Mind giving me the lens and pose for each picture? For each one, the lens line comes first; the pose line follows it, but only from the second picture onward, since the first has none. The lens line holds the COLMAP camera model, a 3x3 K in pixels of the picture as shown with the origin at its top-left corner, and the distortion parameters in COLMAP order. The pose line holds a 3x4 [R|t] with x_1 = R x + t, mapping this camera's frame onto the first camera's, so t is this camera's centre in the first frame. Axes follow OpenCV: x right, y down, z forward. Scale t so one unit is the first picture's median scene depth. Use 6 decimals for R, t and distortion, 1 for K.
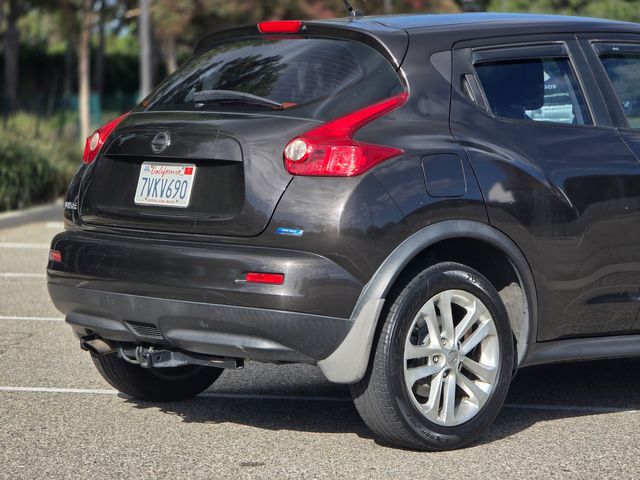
lens RADIAL K [[2130.8, 0, 320.0], [0, 2130.8, 240.0], [0, 0, 1]] dist [0.256923, 0.658007]
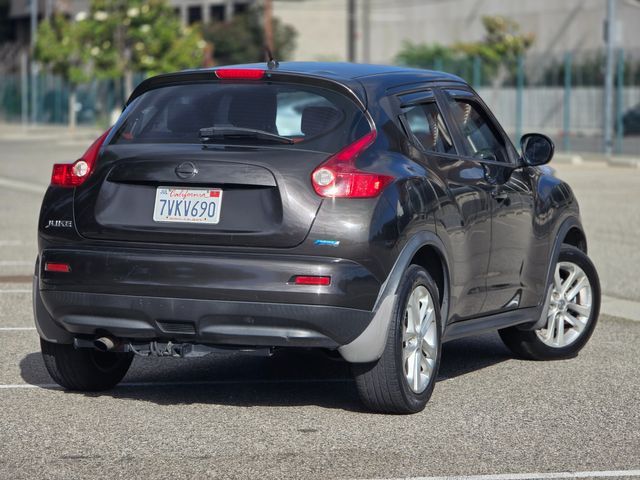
lens RADIAL K [[2130.8, 0, 320.0], [0, 2130.8, 240.0], [0, 0, 1]] dist [0.256923, 0.658007]
pose [[0.895981, -0.018317, 0.443714, -0.546187], [0.018469, 0.999822, 0.003980, -0.010034], [-0.443708, 0.004629, 0.896160, -0.109973]]
